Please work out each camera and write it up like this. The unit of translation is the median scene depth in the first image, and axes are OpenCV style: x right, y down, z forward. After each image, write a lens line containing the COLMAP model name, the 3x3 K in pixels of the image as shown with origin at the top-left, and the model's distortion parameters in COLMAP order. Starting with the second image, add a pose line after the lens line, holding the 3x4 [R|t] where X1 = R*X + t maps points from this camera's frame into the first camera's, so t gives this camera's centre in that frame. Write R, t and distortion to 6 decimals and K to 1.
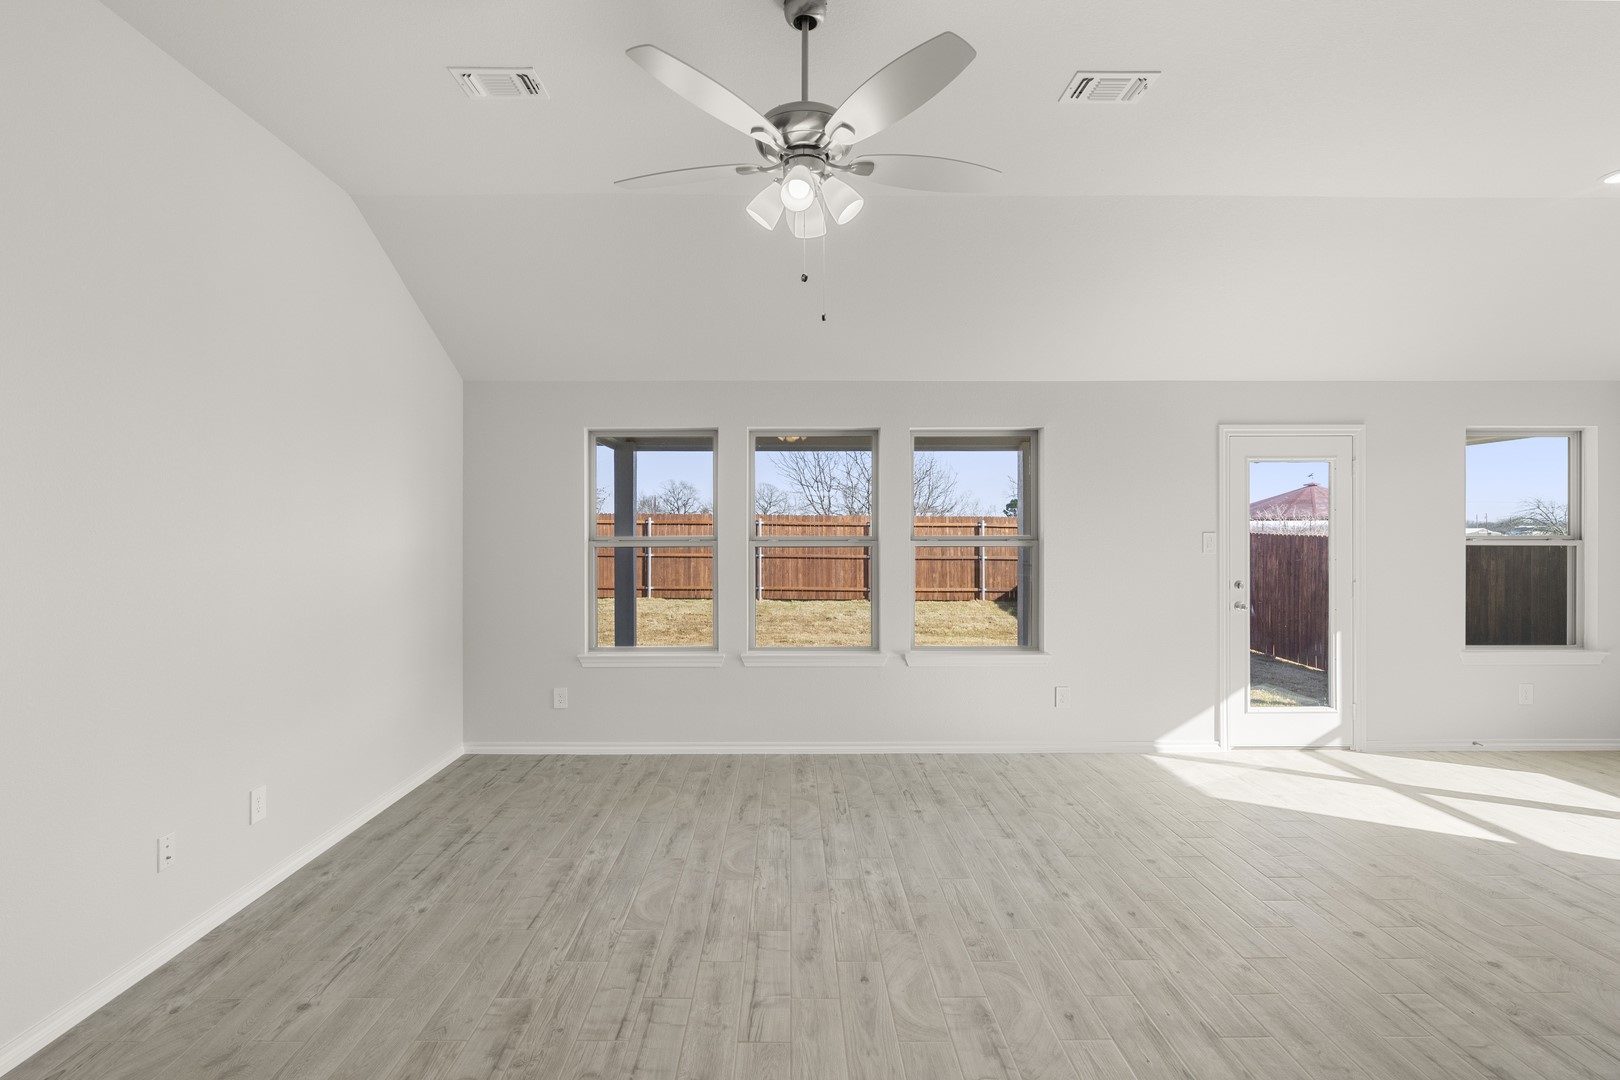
lens RADIAL K [[791.1, 0, 775.8], [0, 791.1, 522.8], [0, 0, 1]] dist [-0.000413, -0.000311]
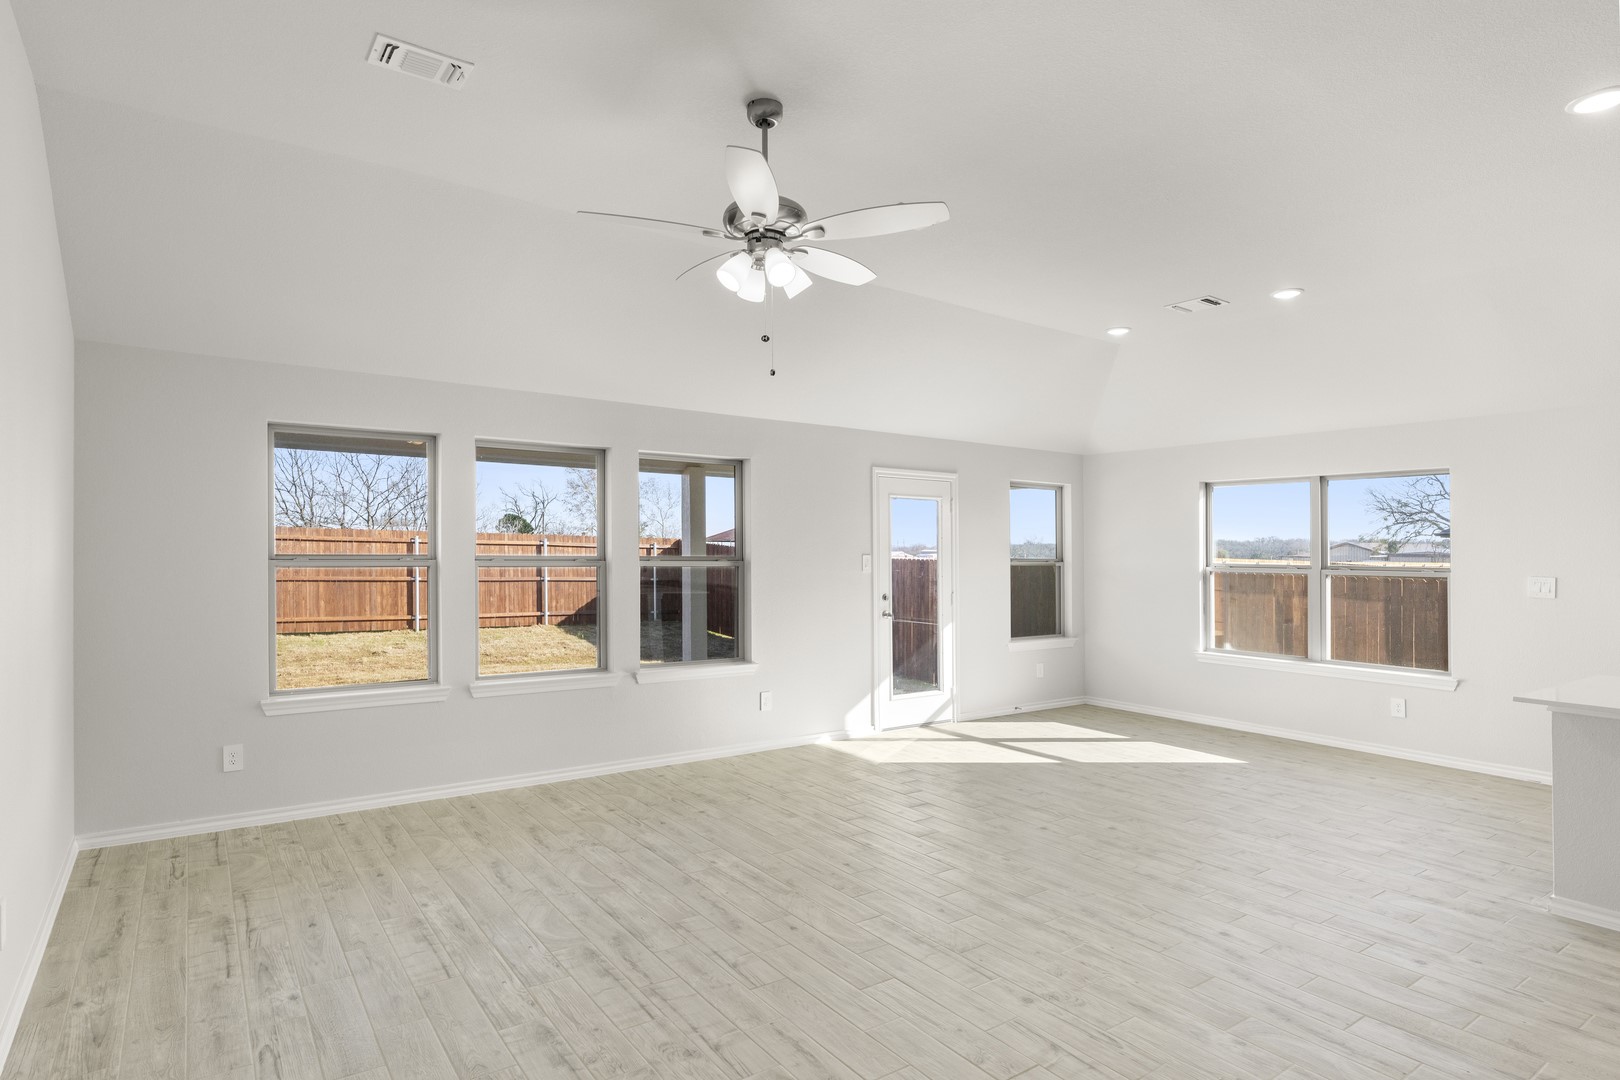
lens RADIAL K [[894.8, 0, 783.7], [0, 894.8, 521.3], [0, 0, 1]] dist [0.000615, 0.000502]
pose [[0.817339, 0.029310, 0.575411, -0.396119], [-0.017042, 0.999498, -0.026705, -0.000399], [-0.575905, 0.012021, 0.817428, -0.059244]]
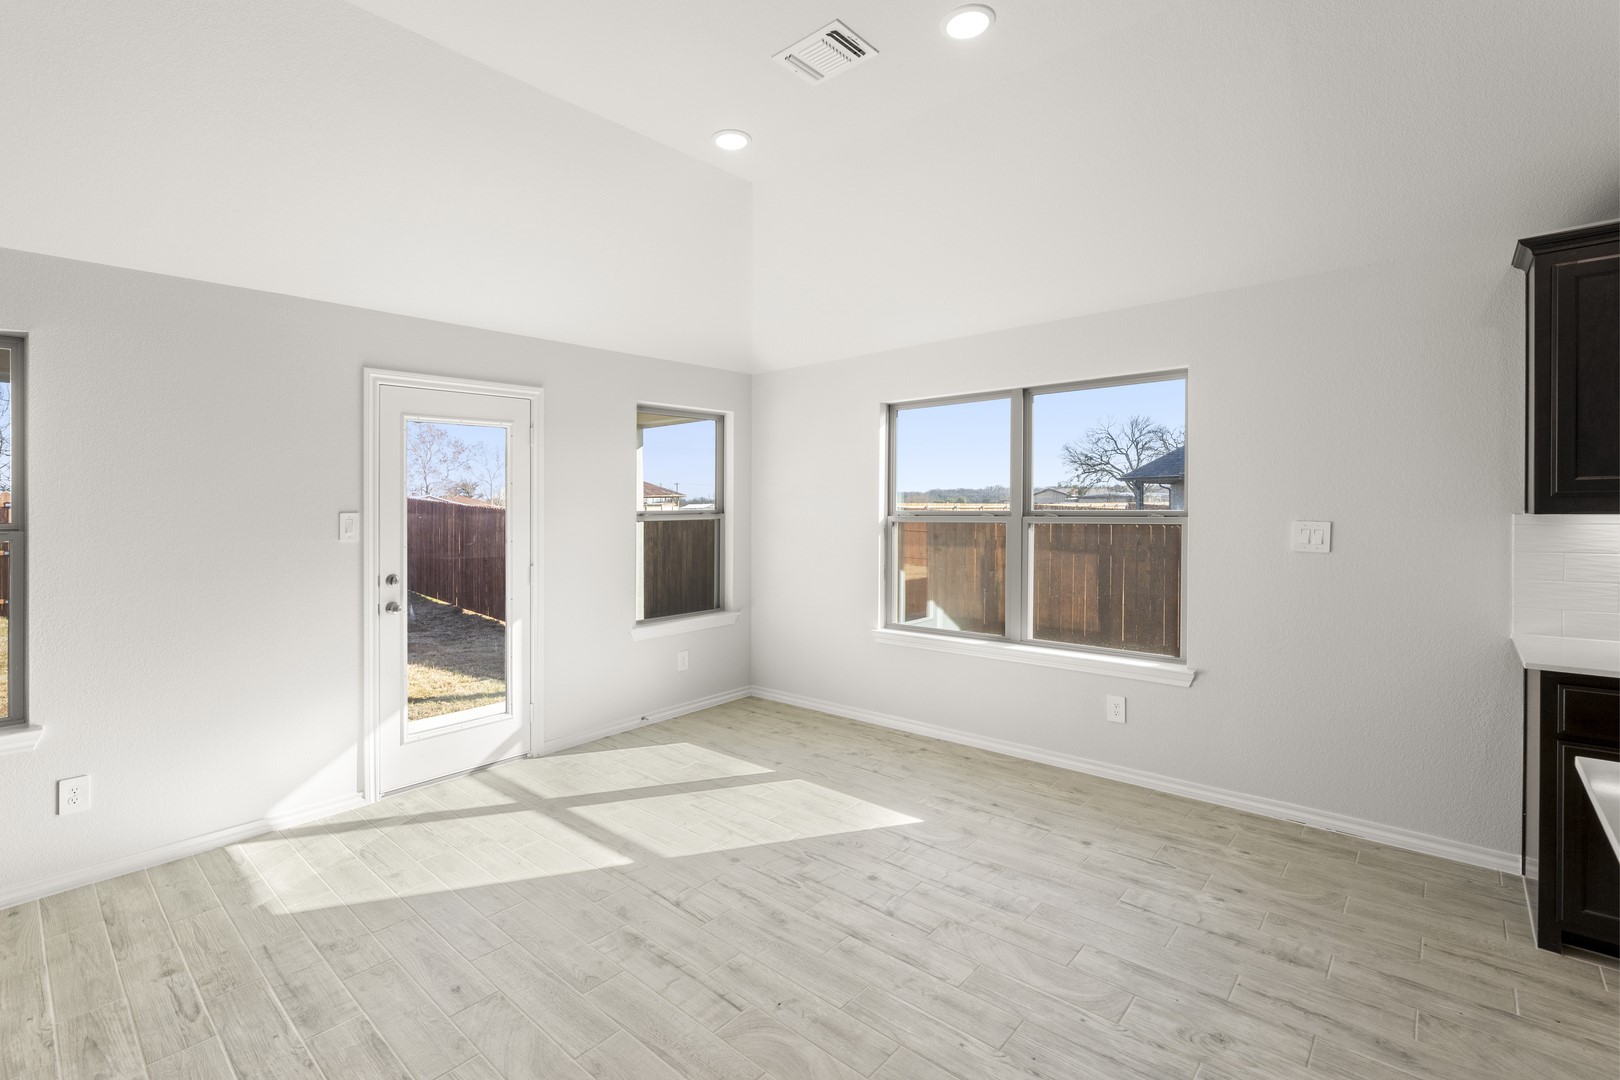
lens RADIAL K [[719.5, 0, 810.0], [0, 719.5, 540.0], [0, 0, 1]] dist [-0.010368, -0.000214]
pose [[0.656209, -0.045456, 0.753209, 0.370781], [0.004917, 0.998420, 0.055971, 0.003310], [-0.754563, -0.033025, 0.655396, 0.268259]]
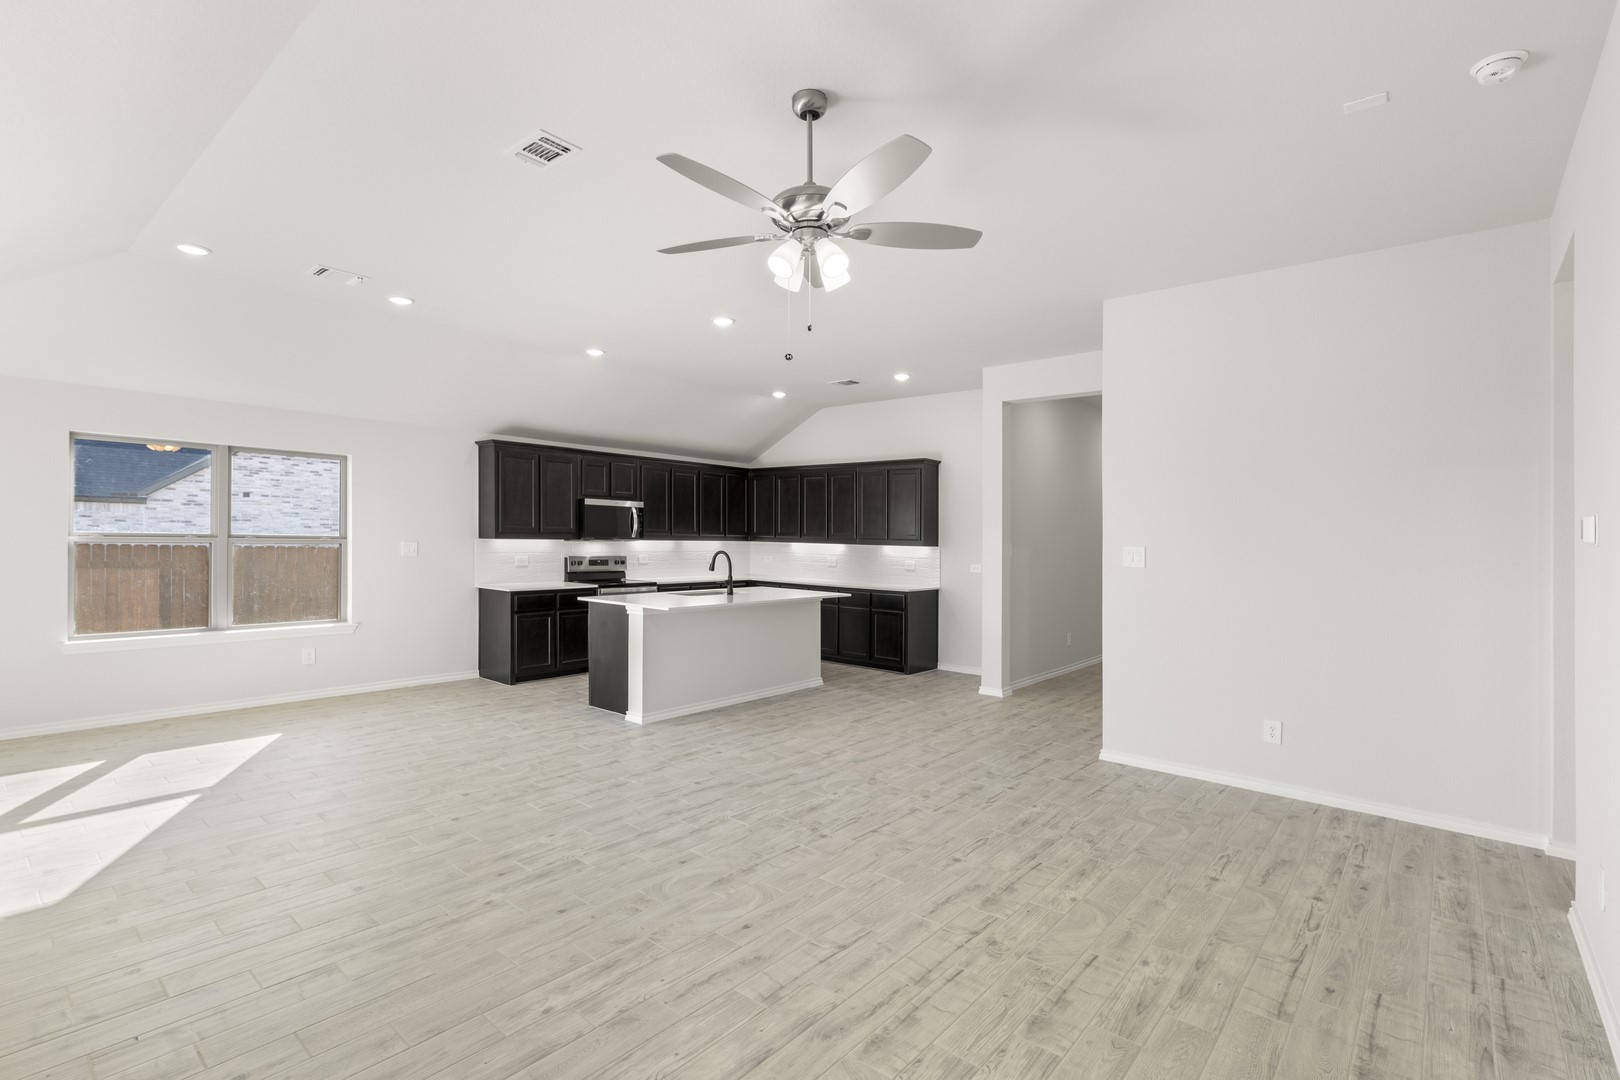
lens RADIAL K [[761.4, 0, 810.0], [0, 761.4, 540.0], [0, 0, 1]] dist [0.001977, -0.000146]
pose [[-0.783292, -0.017124, 0.621418, -0.365464], [-0.025723, 0.999657, -0.004878, 0.008970], [-0.621122, -0.019806, -0.783464, 1.038869]]
